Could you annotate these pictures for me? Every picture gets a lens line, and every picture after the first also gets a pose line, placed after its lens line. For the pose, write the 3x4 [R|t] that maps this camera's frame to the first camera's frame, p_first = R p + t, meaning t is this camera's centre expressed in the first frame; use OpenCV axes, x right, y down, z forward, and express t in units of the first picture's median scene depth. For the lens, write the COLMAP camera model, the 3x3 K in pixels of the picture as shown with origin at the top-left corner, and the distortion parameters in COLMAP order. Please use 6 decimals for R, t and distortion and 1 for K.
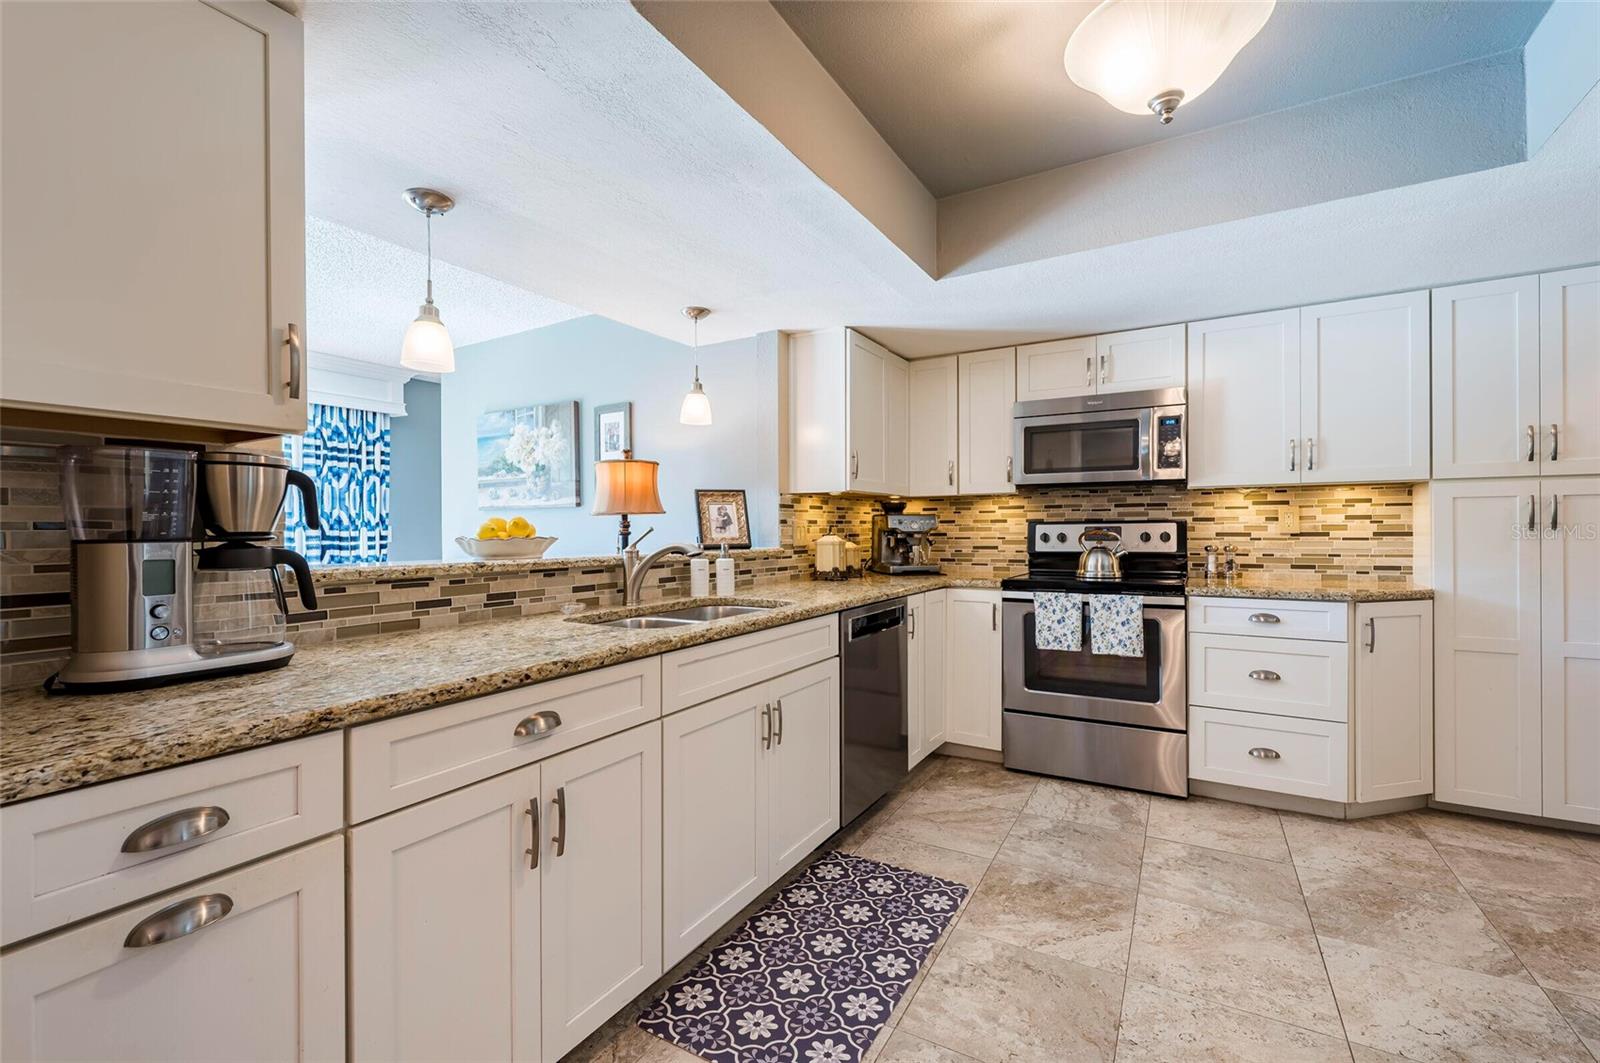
lens RADIAL K [[678.3, 0, 800.0], [0, 678.3, 531.5], [0, 0, 1]] dist [0.001482, -0.000611]
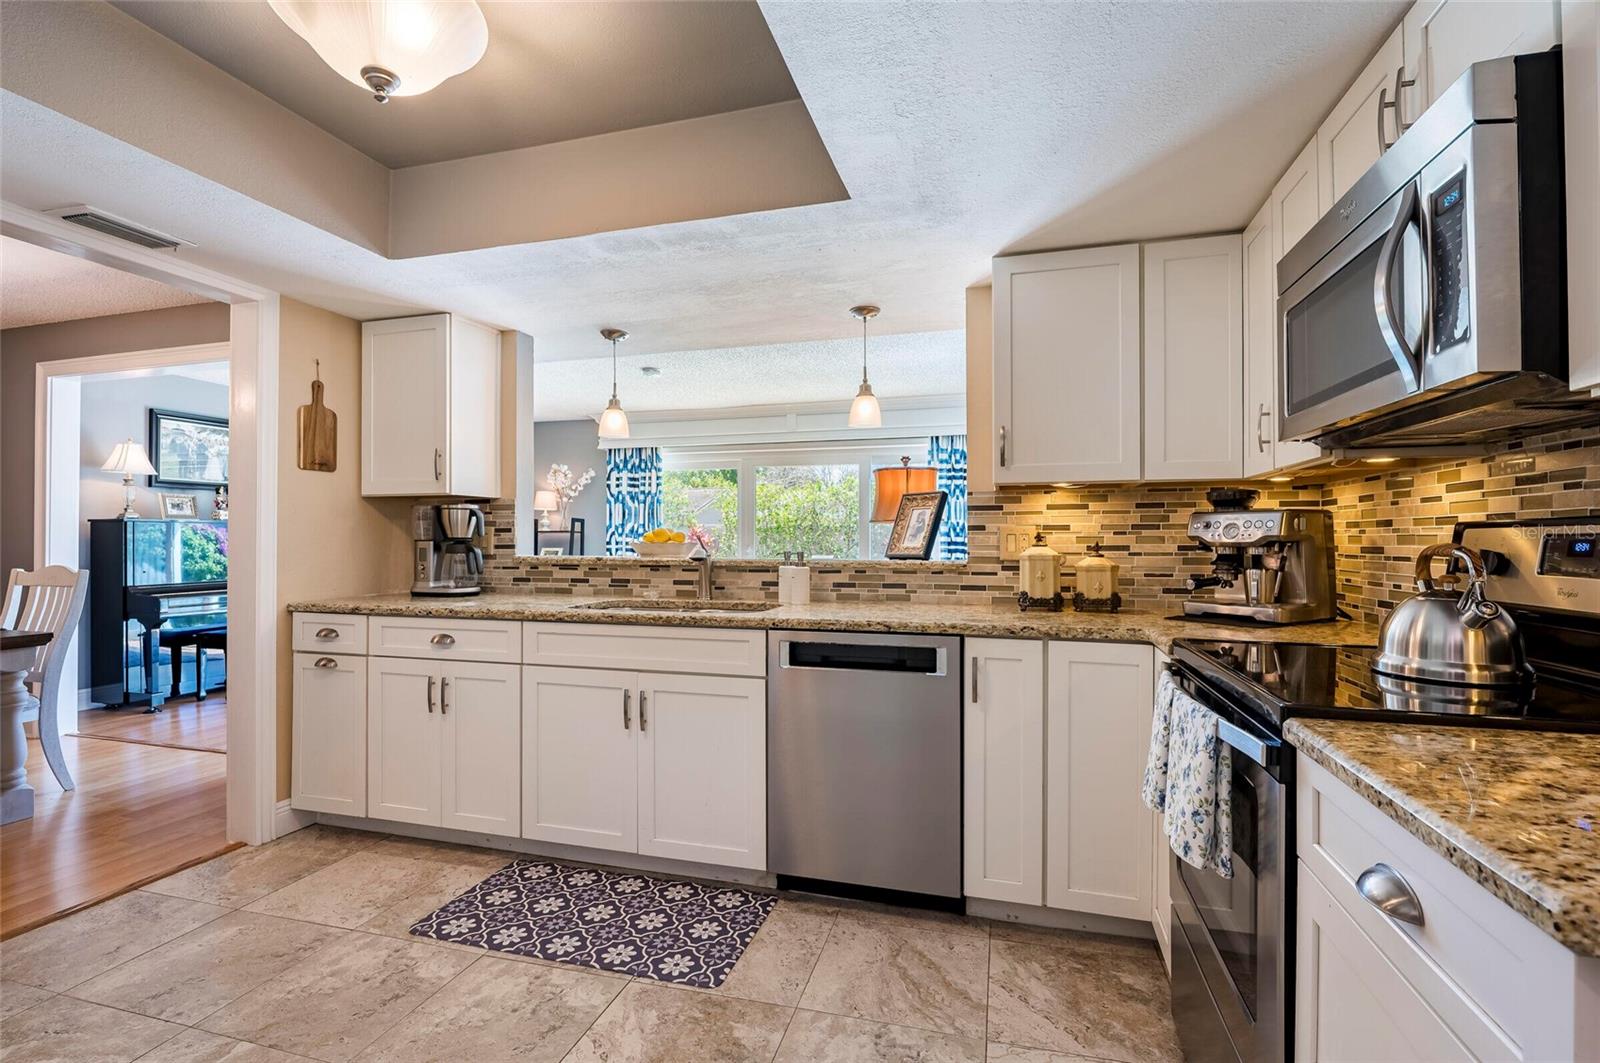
lens RADIAL K [[726.6, 0, 800.0], [0, 726.6, 531.5], [0, 0, 1]] dist [-0.002719, -0.000572]
pose [[0.252283, -0.004220, -0.967644, 0.820097], [-0.004641, 0.999974, -0.005570, -0.005062], [0.967642, 0.005896, 0.252257, 0.654461]]
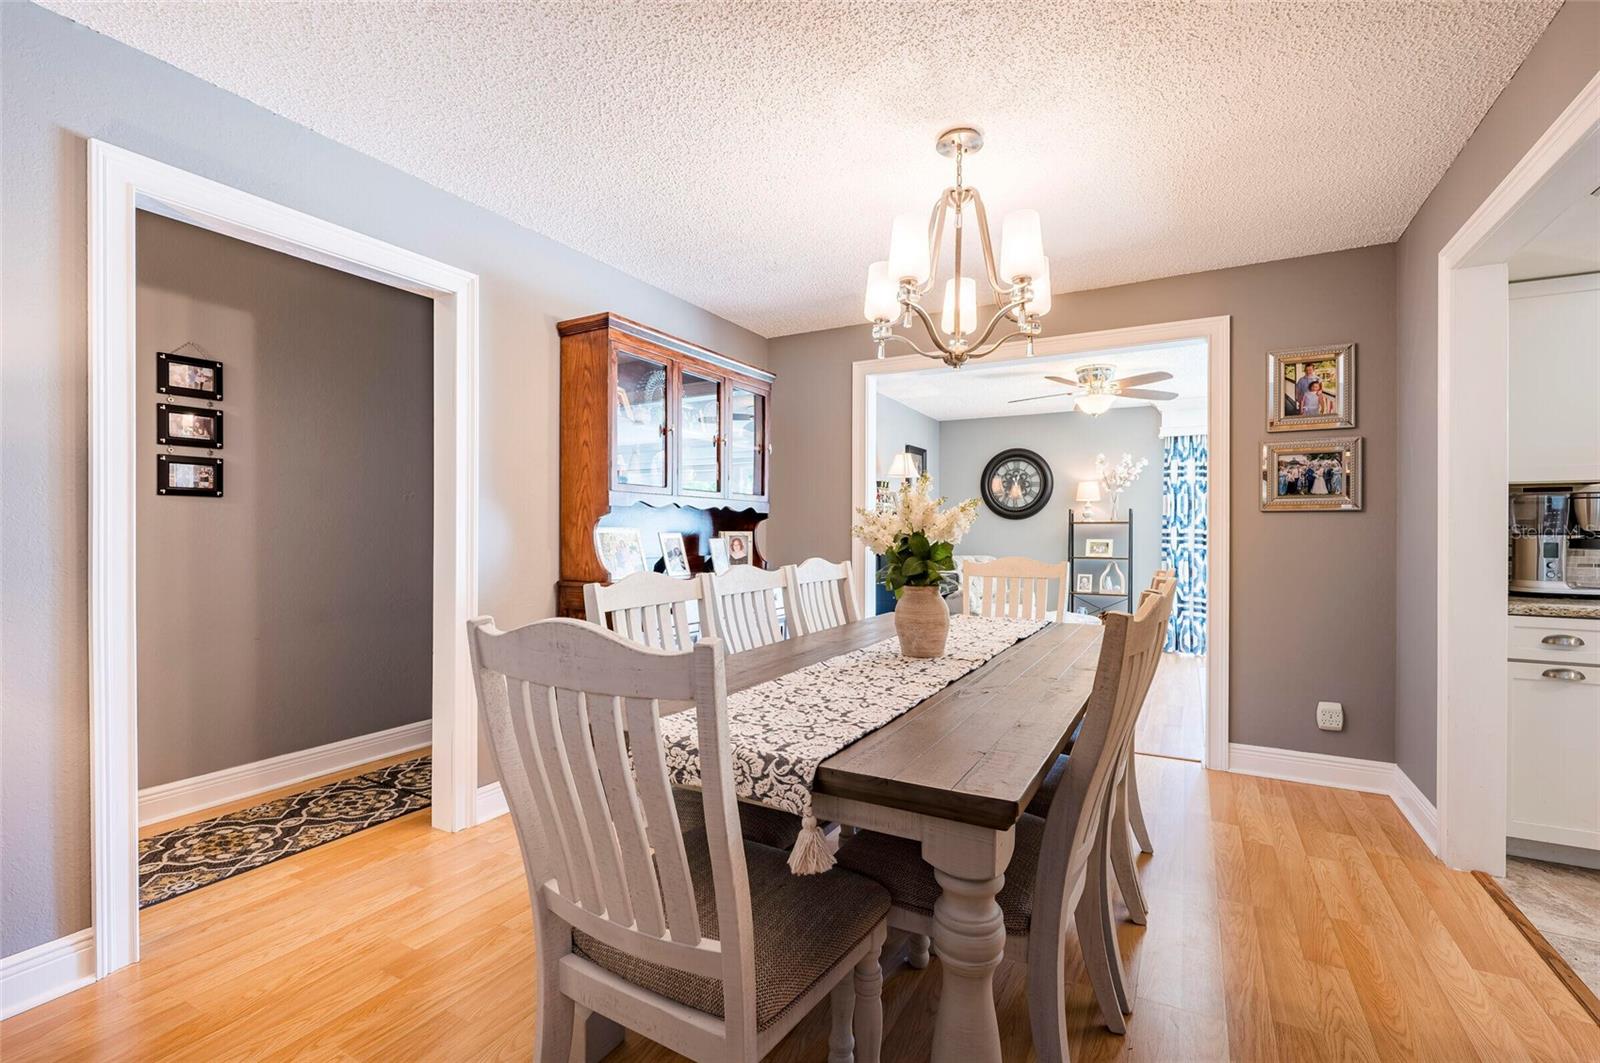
lens RADIAL K [[701.8, 0, 805.4], [0, 701.8, 533.7], [0, 0, 1]] dist [0.000062, -0.000642]
pose [[0.036220, 0.011951, -0.999272, 0.508484], [-0.005223, 0.999917, 0.011770, -0.001206], [0.999330, 0.004793, 0.036280, -0.611939]]
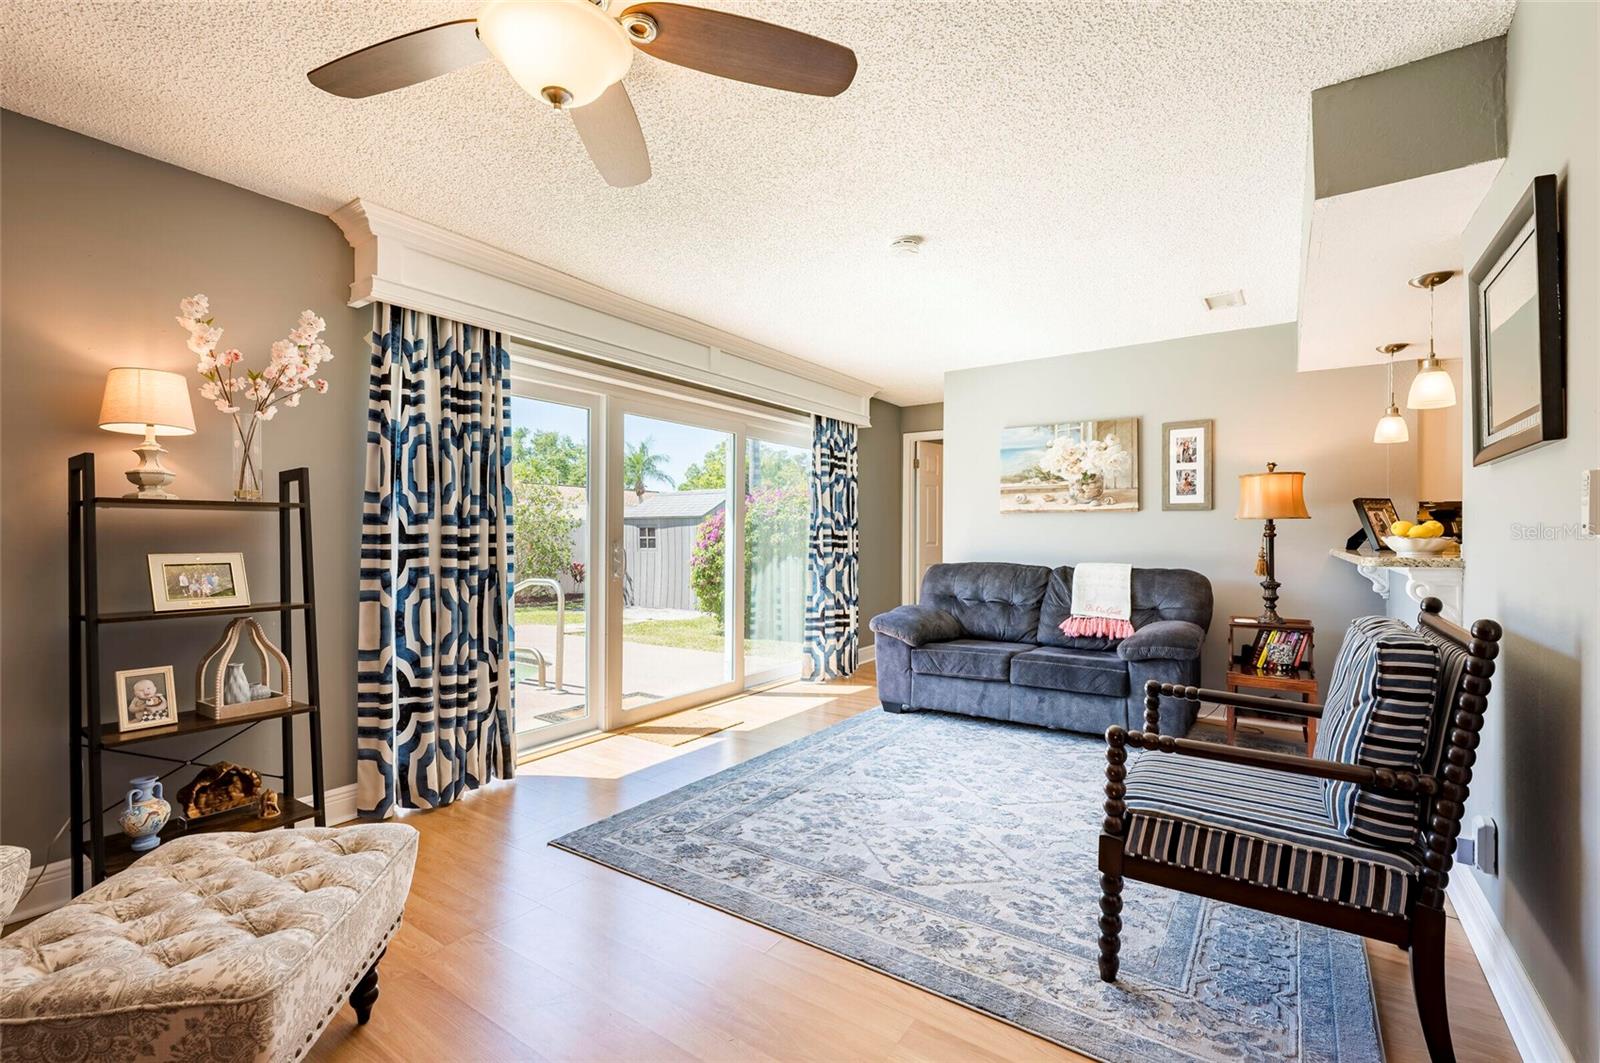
lens RADIAL K [[701.8, 0, 805.4], [0, 701.8, 533.7], [0, 0, 1]] dist [0.000062, -0.000642]
pose [[0.998150, 0.010112, -0.059954, -1.094506], [-0.010299, 0.999943, -0.002824, 0.013322], [0.059922, 0.003437, 0.998197, -0.271969]]
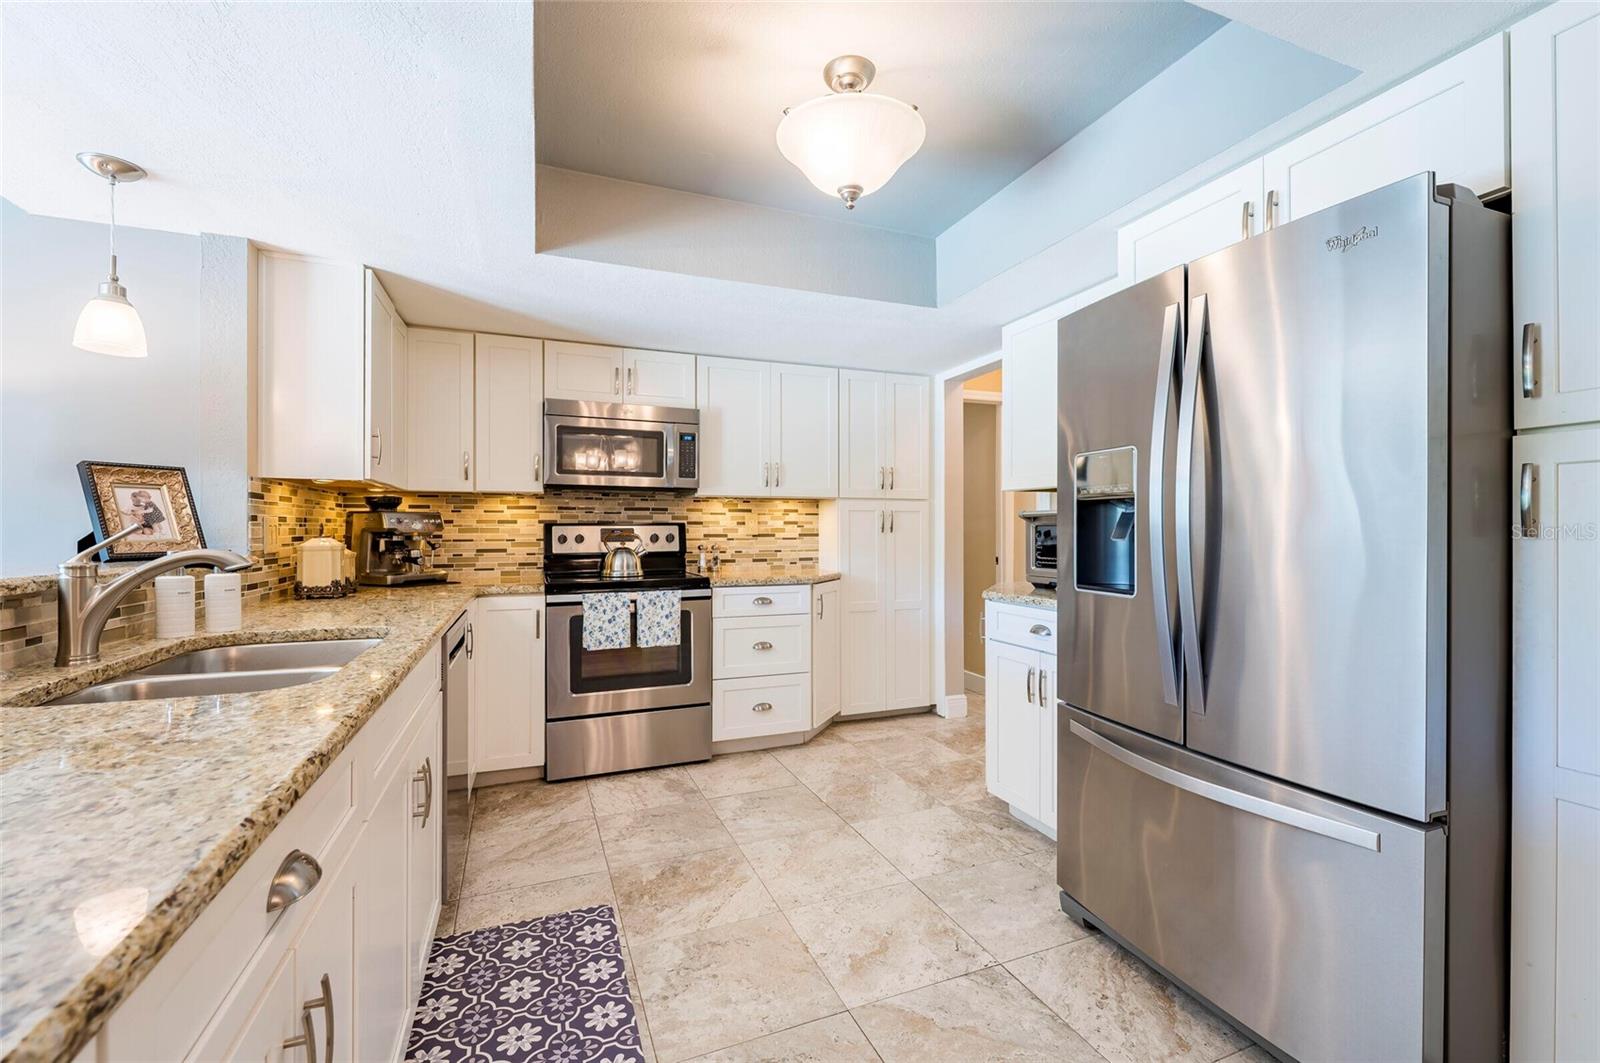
lens RADIAL K [[678.3, 0, 800.0], [0, 678.3, 531.5], [0, 0, 1]] dist [0.001482, -0.000611]
pose [[0.610672, 0.003428, 0.791876, -0.257752], [-0.000123, 0.999991, -0.004235, 0.002330], [-0.791883, 0.002489, 0.610667, 0.152029]]
